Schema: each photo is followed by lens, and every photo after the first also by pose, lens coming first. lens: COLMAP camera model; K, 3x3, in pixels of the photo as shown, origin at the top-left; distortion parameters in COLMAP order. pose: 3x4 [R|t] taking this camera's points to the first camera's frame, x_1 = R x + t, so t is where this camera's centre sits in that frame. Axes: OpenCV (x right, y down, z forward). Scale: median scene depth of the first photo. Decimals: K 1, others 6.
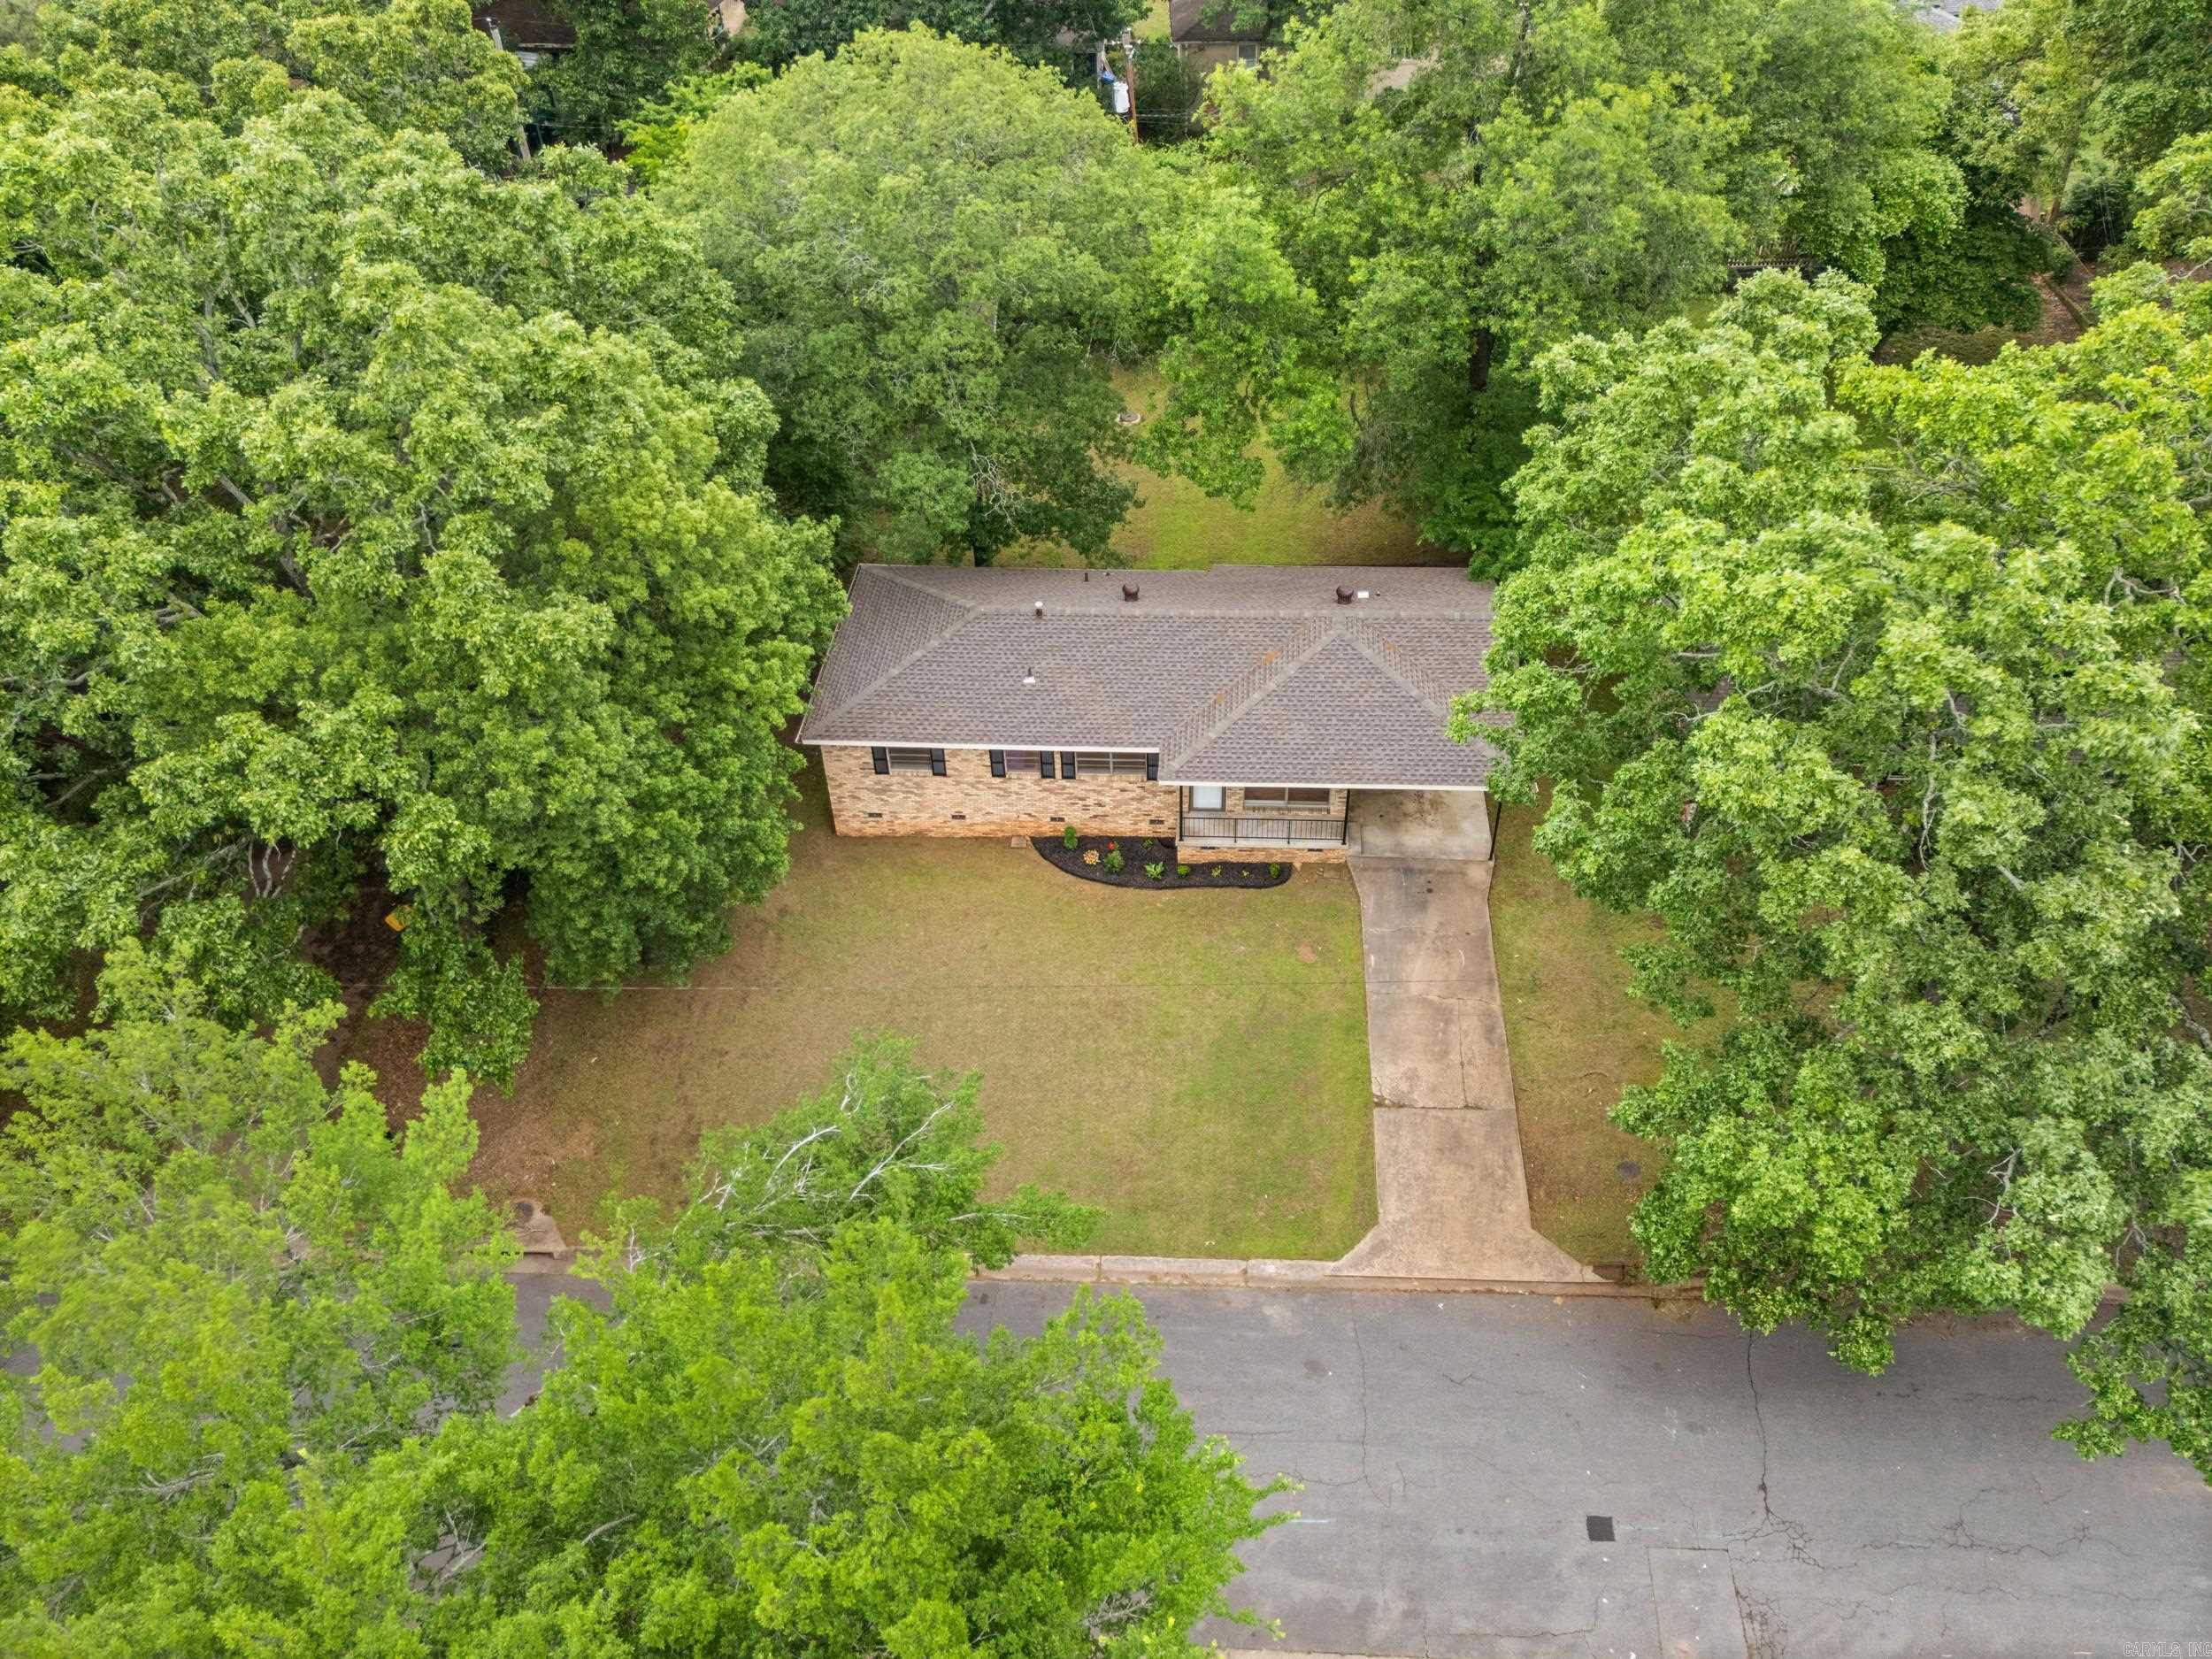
lens RADIAL K [[1584.3, 0, 1106.0], [0, 1584.3, 829.5], [0, 0, 1]] dist [0.002988, 0.000428]
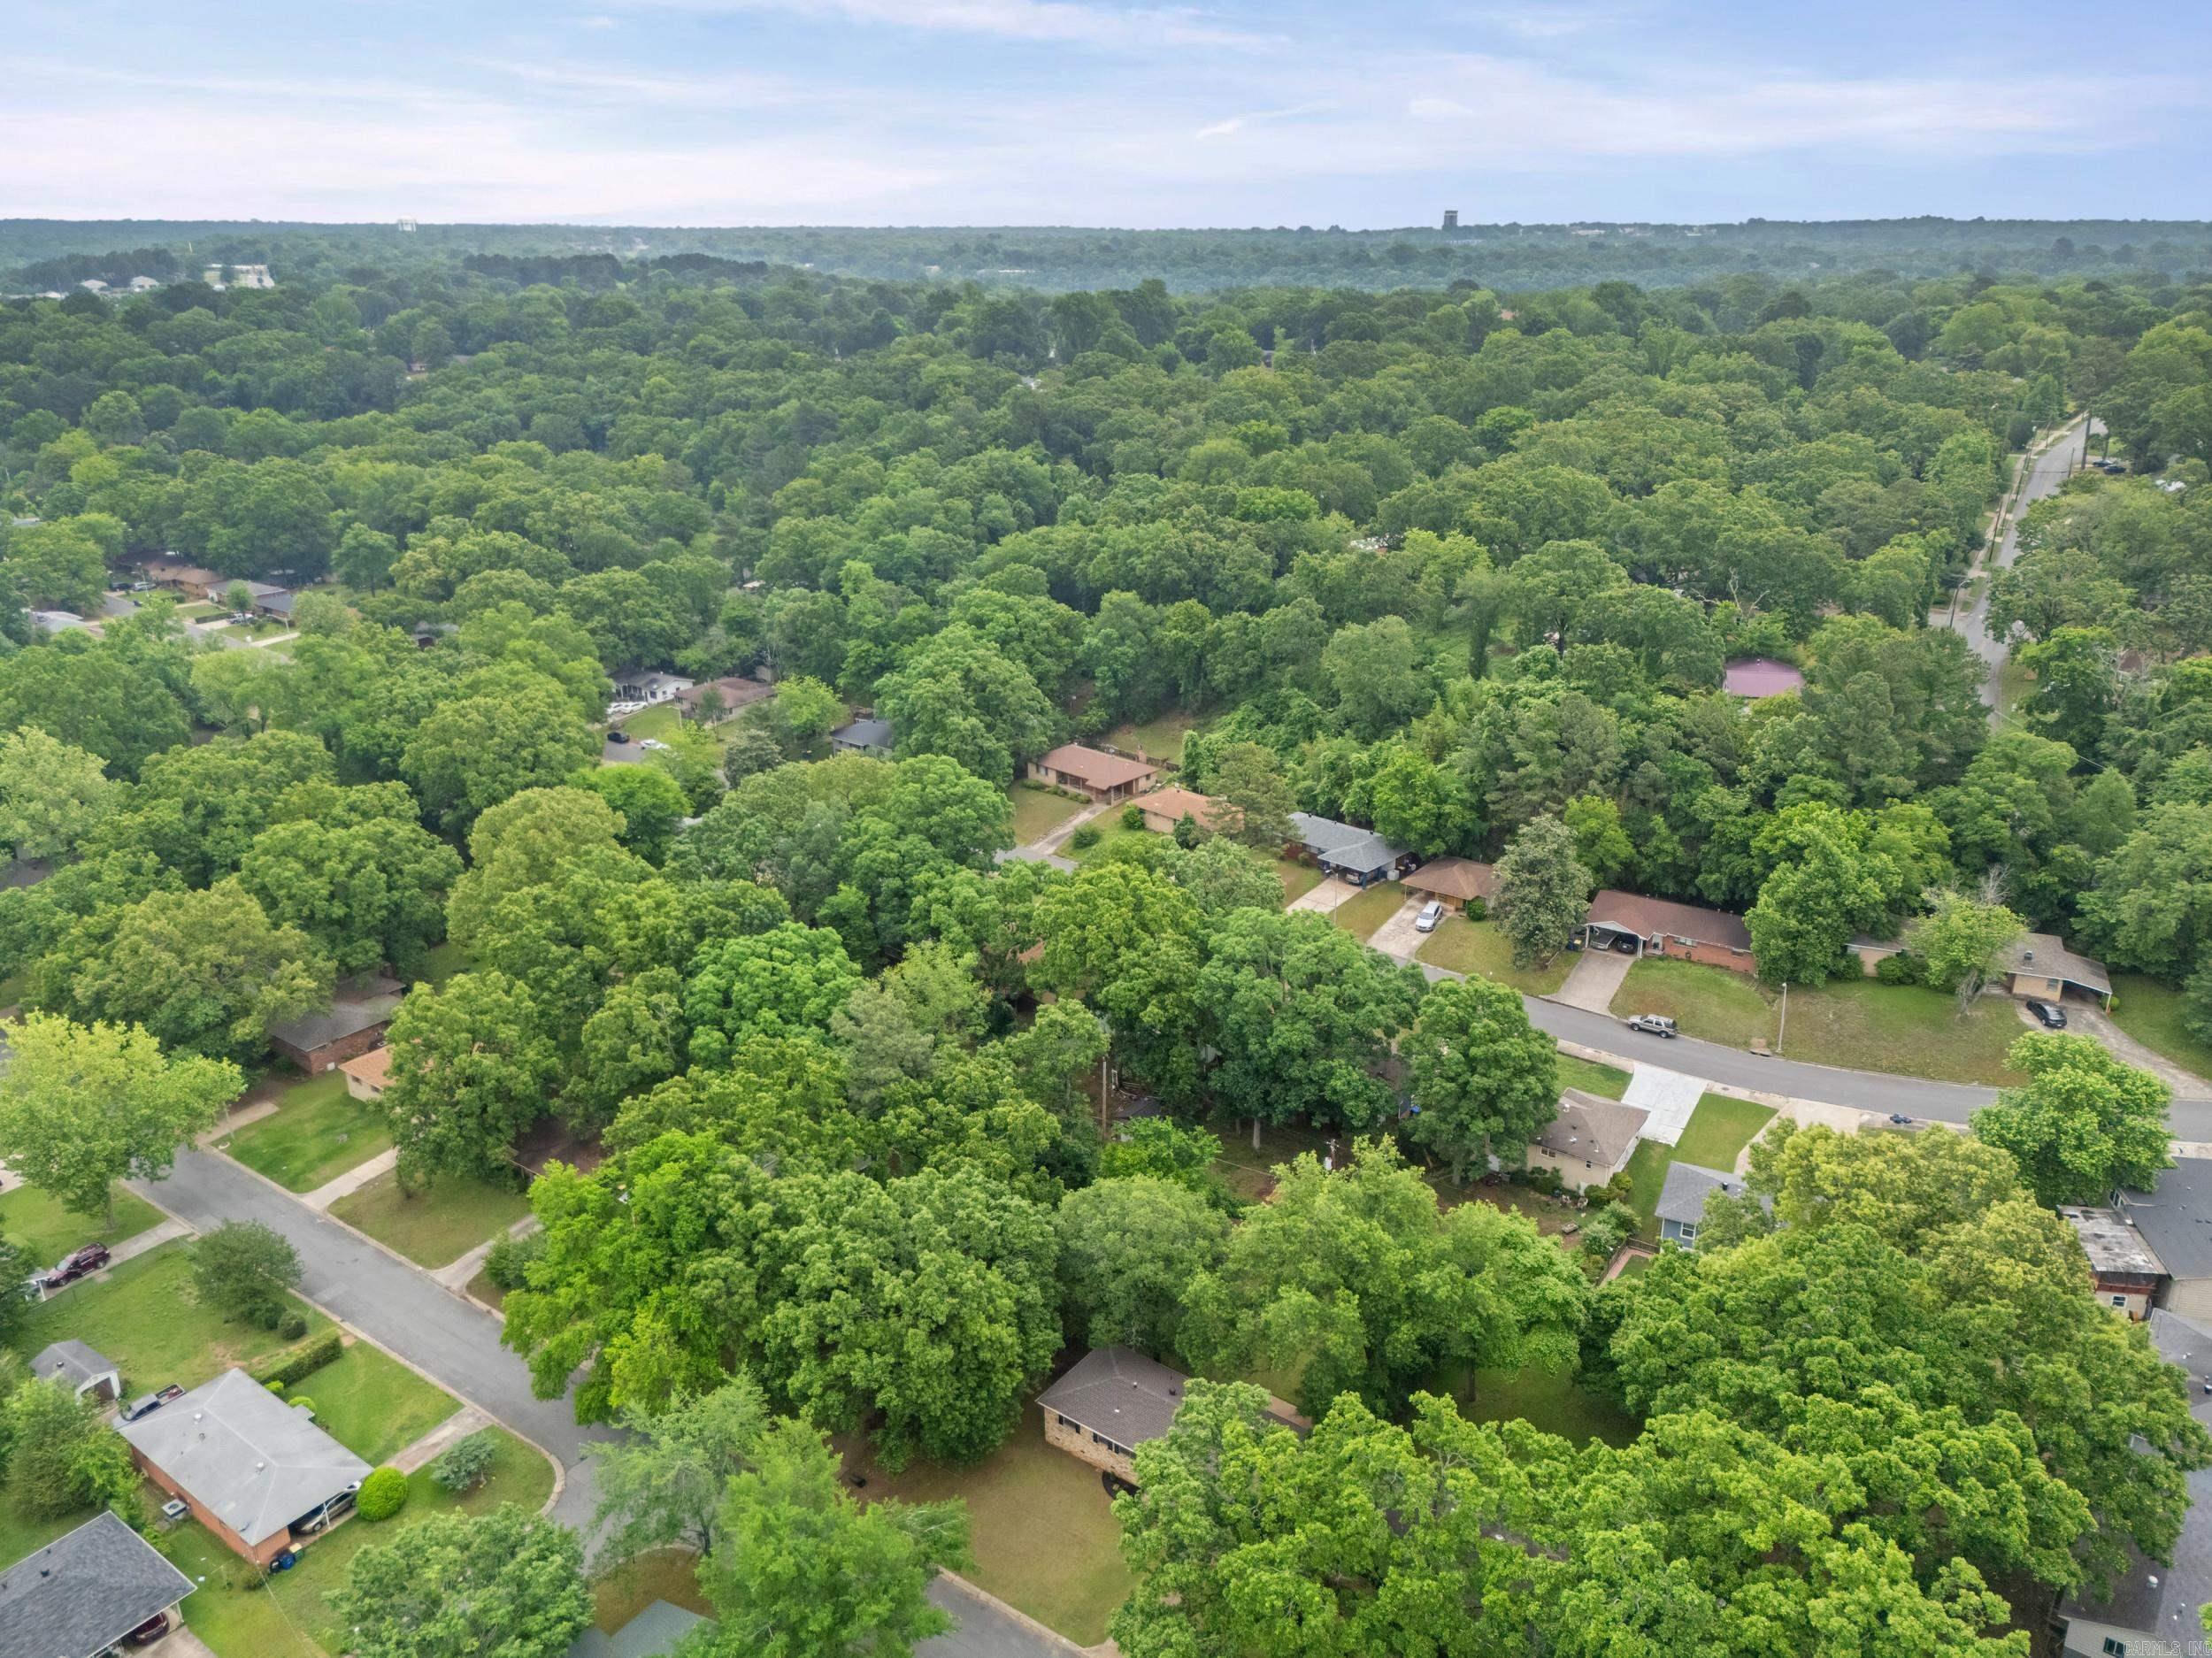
lens RADIAL K [[1584.2, 0, 1106.0], [0, 1584.2, 829.0], [0, 0, 1]] dist [0.002988, 0.000428]
pose [[0.829494, 0.192162, -0.524417, 1.182580], [-0.362675, 0.899378, -0.244101, -0.326621], [0.424742, 0.392674, 0.815721, -1.643044]]
